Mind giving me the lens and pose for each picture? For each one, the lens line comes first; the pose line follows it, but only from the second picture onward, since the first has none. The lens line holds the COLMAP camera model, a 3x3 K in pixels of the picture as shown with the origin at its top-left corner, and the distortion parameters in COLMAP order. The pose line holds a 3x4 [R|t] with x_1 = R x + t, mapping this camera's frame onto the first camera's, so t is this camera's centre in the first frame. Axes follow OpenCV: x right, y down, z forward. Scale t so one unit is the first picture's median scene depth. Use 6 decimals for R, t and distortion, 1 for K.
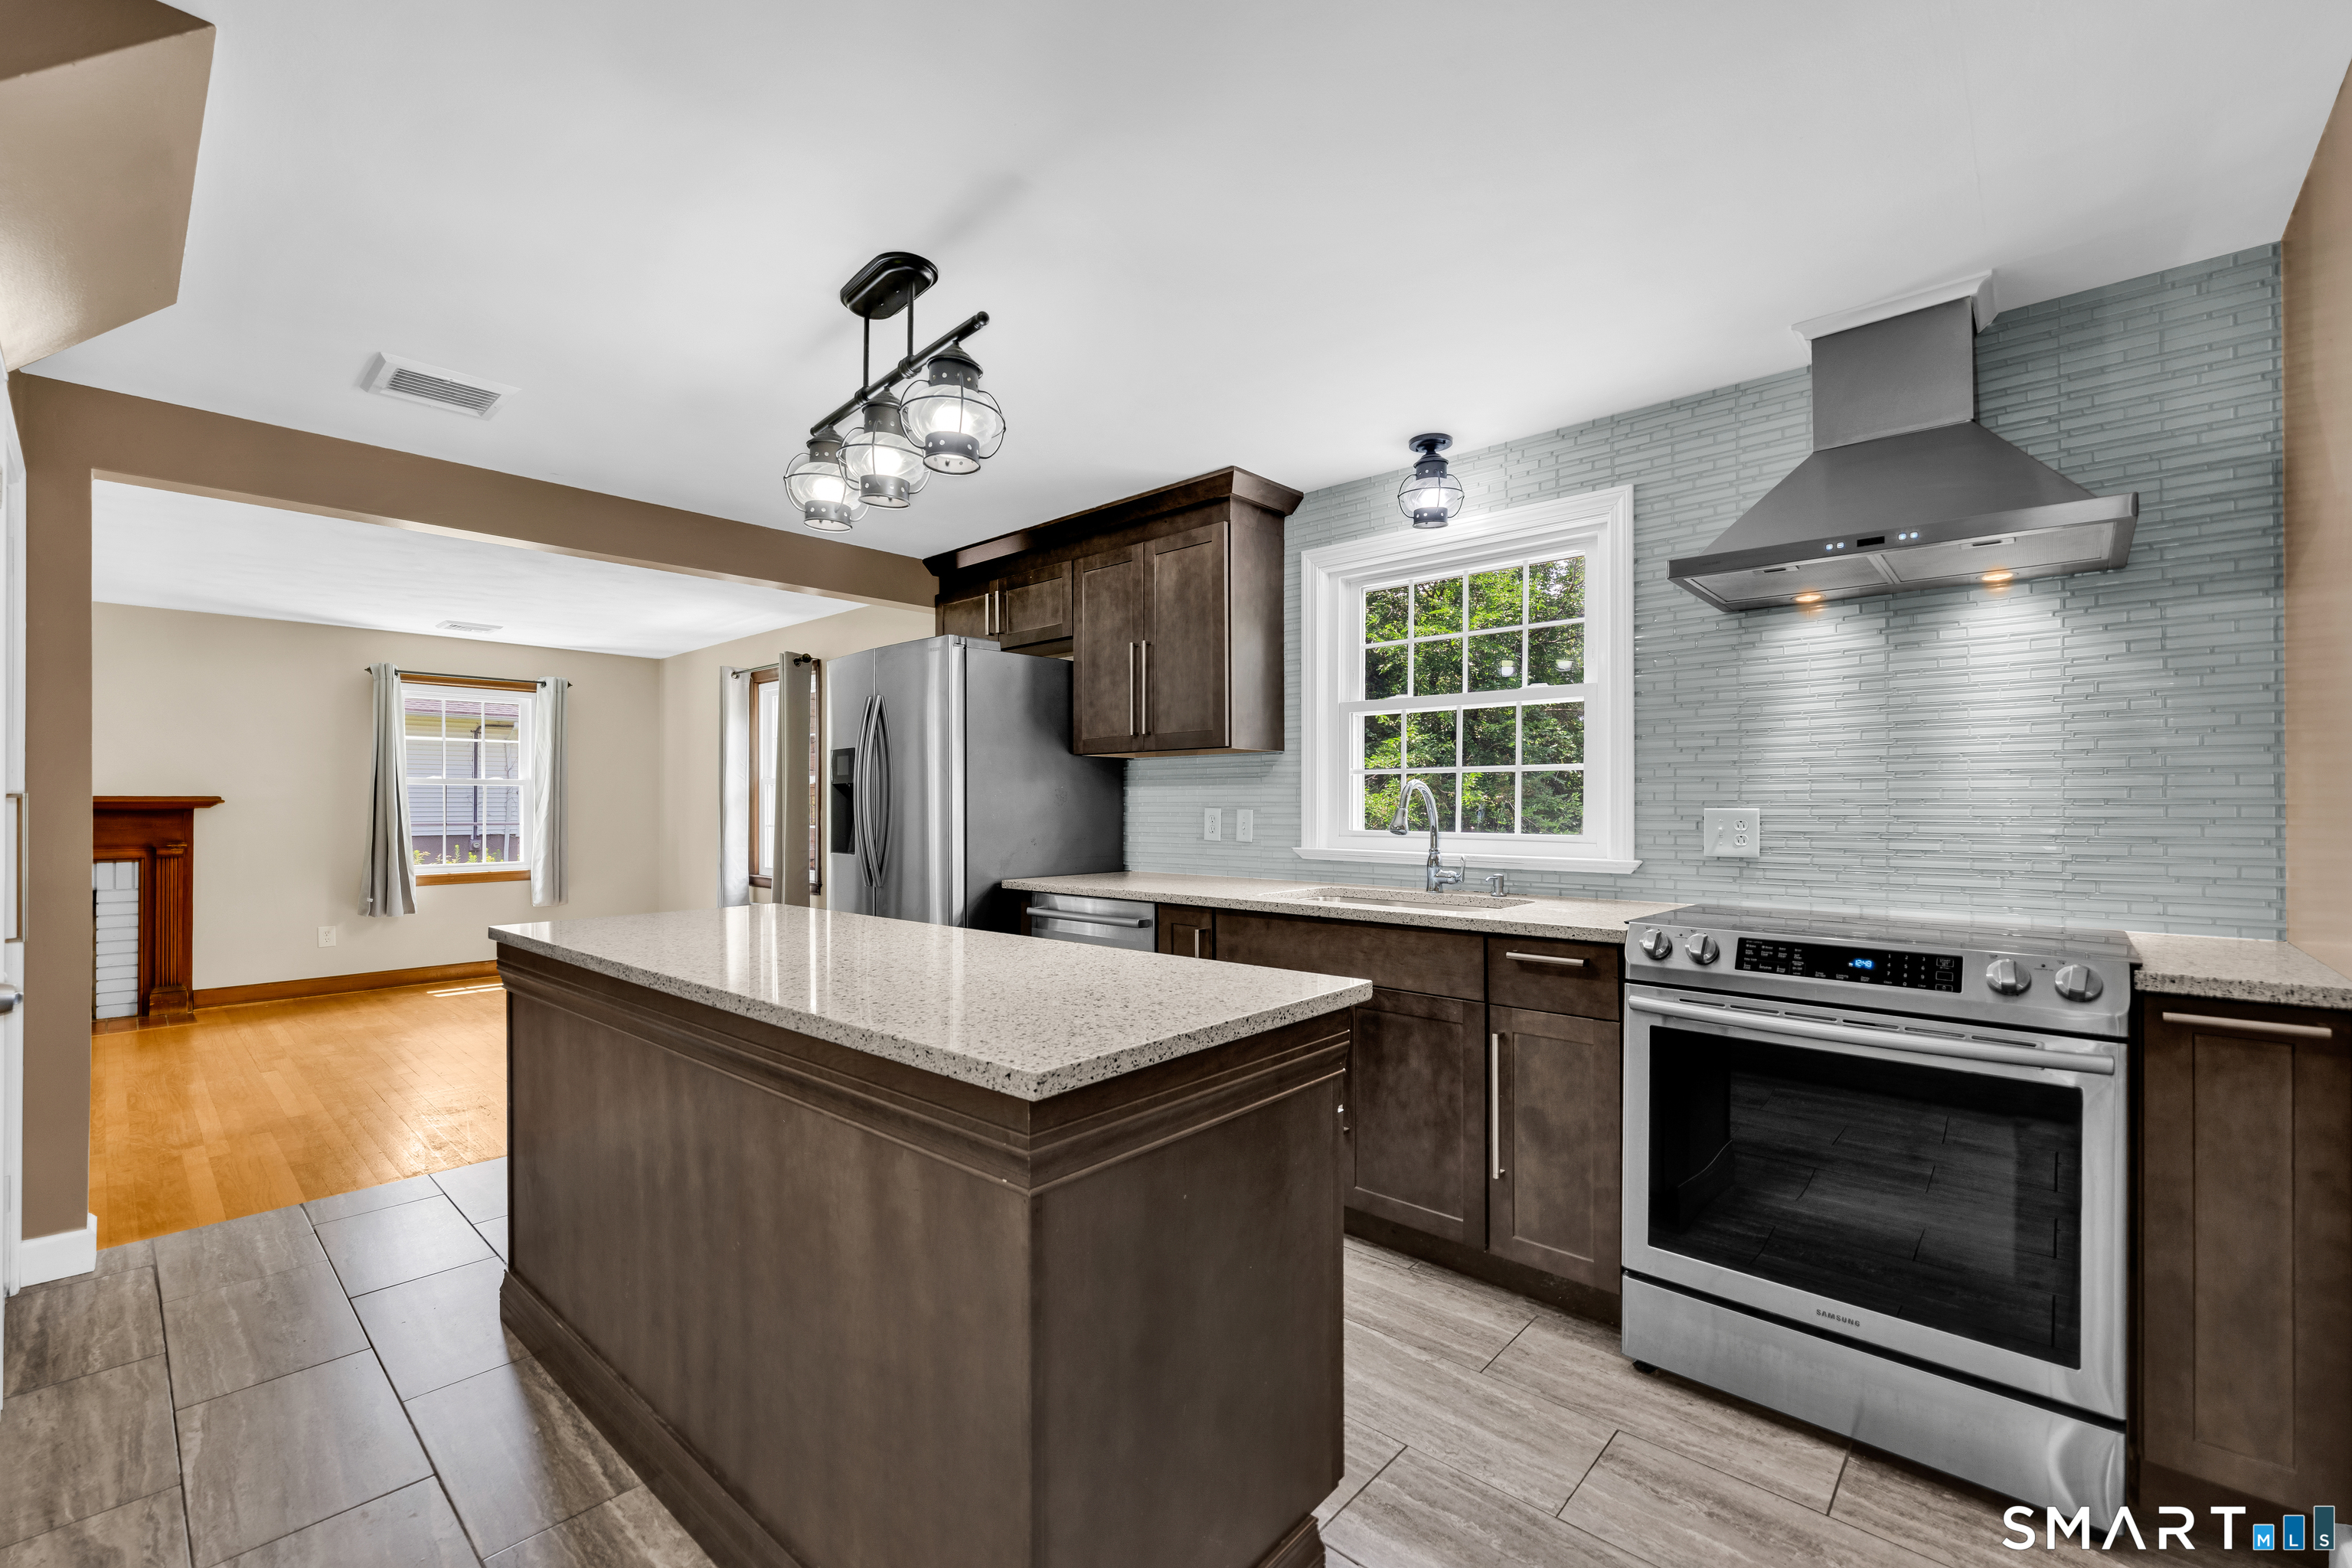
lens RADIAL K [[964.4, 0, 1177.0], [0, 964.4, 796.6], [0, 0, 1]] dist [-0.002436, 0.000300]
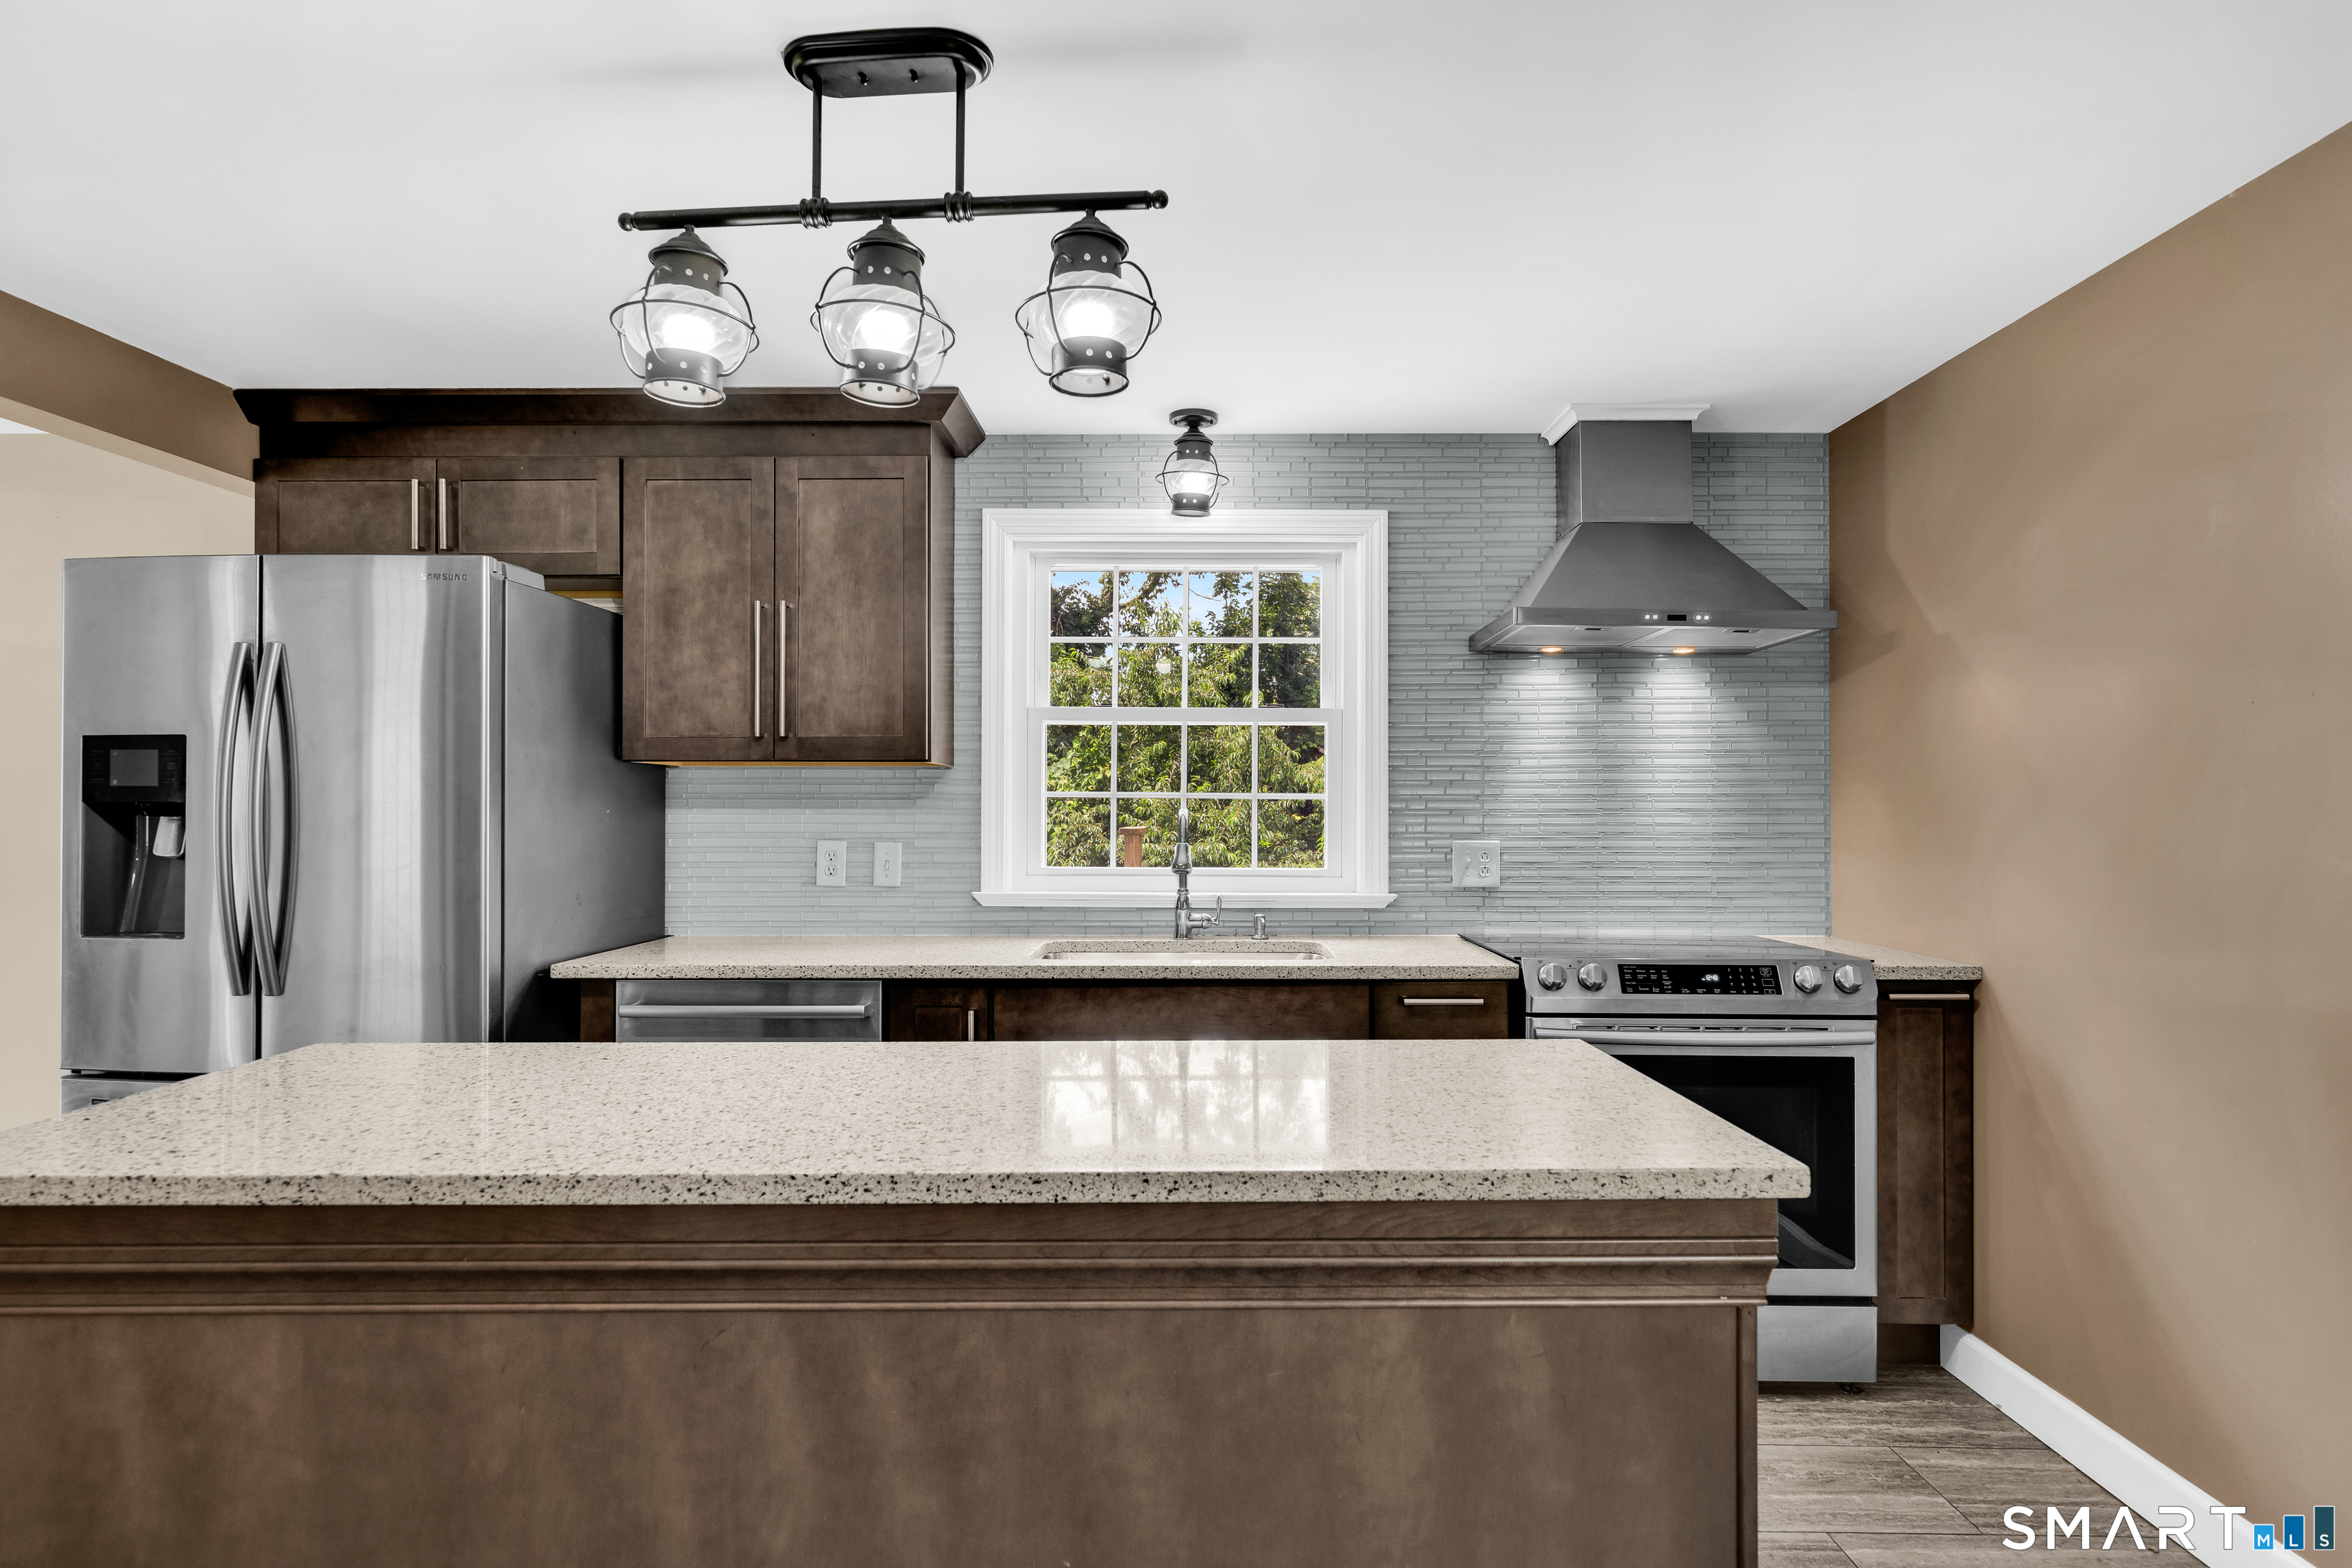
lens RADIAL K [[1260.7, 0, 1174.5], [0, 1260.7, 792.7], [0, 0, 1]] dist [-0.009560, 0.000487]
pose [[0.752912, 0.010210, 0.658041, -0.559081], [-0.007073, 0.999947, -0.007422, -0.026768], [-0.658083, 0.000934, 0.752945, 0.185777]]
